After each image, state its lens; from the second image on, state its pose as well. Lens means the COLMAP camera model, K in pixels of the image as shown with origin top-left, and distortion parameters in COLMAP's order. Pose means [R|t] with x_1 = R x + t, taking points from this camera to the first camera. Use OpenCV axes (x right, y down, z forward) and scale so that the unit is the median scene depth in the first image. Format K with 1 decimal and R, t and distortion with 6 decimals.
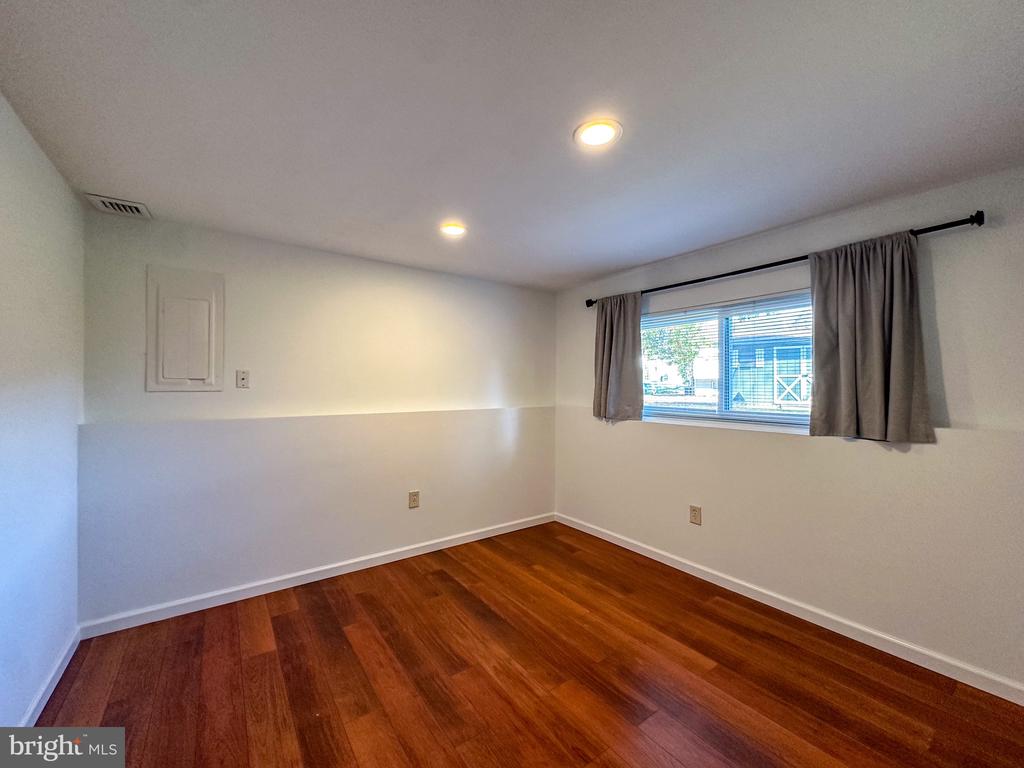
lens RADIAL K [[414.2, 0, 512.0], [0, 414.2, 384.0], [0, 0, 1]] dist [0.000340, 0.000059]
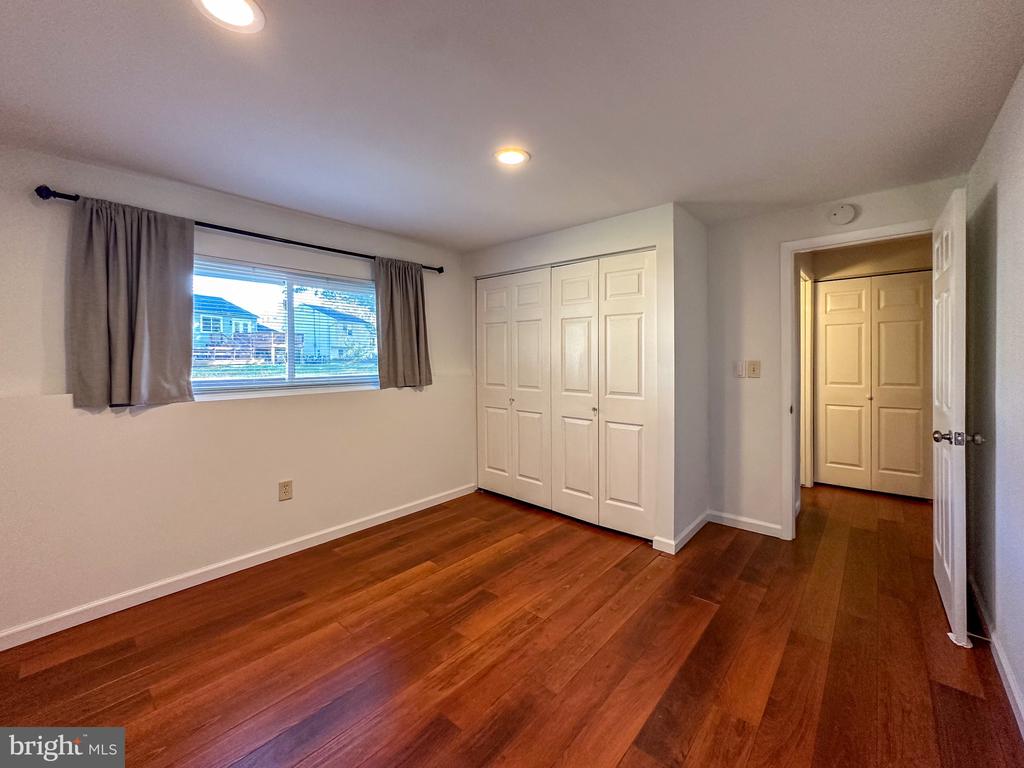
lens RADIAL K [[422.8, 0, 516.2], [0, 422.8, 360.6], [0, 0, 1]] dist [-0.001194, 0.000092]
pose [[-0.232562, -0.006094, 0.972562, -0.766268], [0.001682, 0.999976, 0.006667, 0.020942], [-0.972580, 0.003186, -0.232546, 0.901478]]
